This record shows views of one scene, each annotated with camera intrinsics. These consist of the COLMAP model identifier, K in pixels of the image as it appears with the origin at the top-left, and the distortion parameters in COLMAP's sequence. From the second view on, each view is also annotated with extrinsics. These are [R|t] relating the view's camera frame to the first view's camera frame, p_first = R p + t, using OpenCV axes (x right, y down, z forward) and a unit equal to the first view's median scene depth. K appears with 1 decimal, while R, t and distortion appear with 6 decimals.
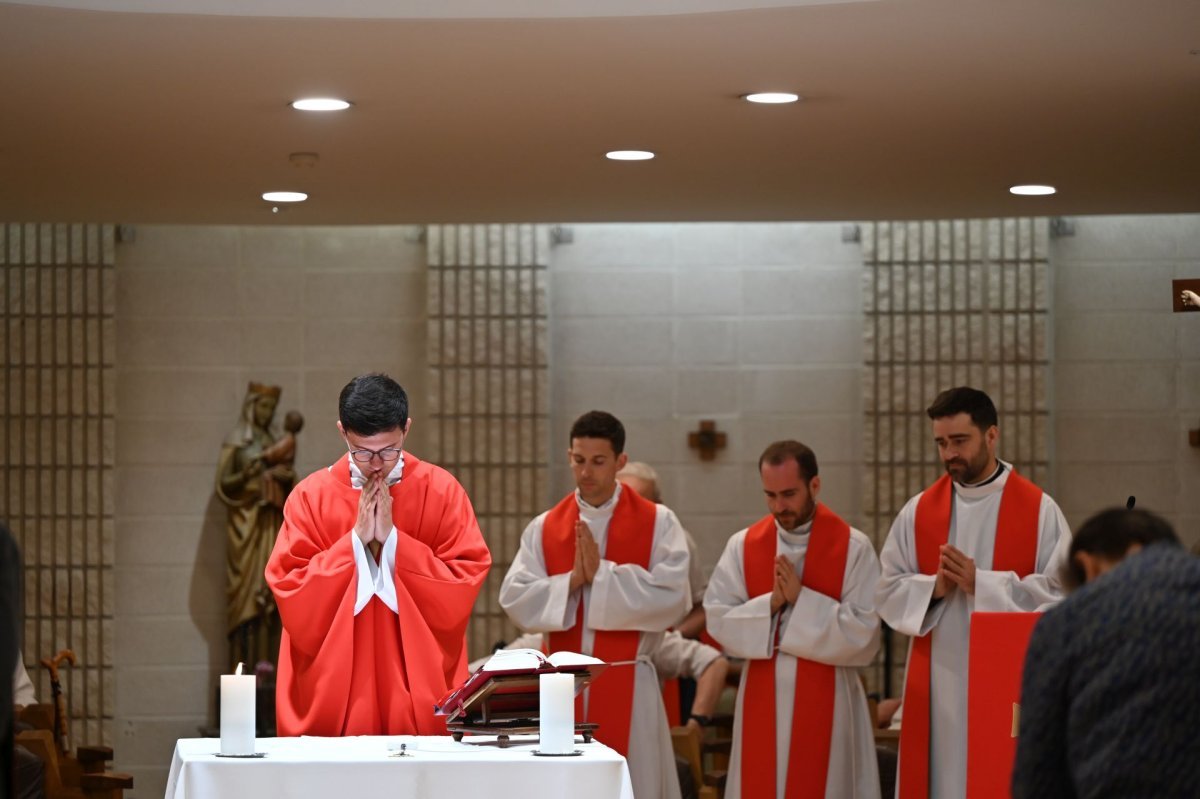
lens RADIAL K [[4793.1, 0, 600.0], [0, 4793.1, 399.5], [0, 0, 1]] dist [0.013832, -0.550593]
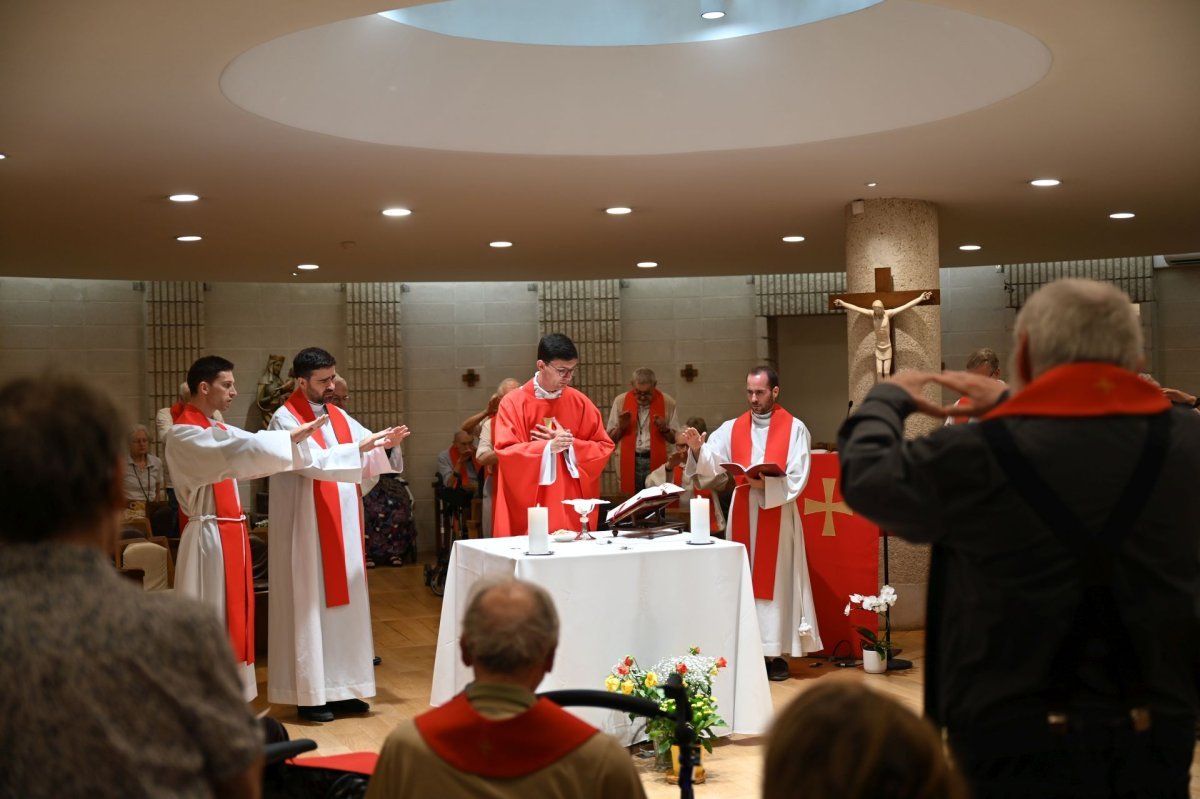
lens RADIAL K [[1539.9, 0, 600.0], [0, 1539.9, 399.5], [0, 0, 1]] dist [0.028987, -0.007437]
pose [[0.956709, -0.021181, 0.290275, -0.133555], [0.015469, 0.999639, 0.021957, 0.003703], [-0.290636, -0.016516, 0.956691, 0.281673]]
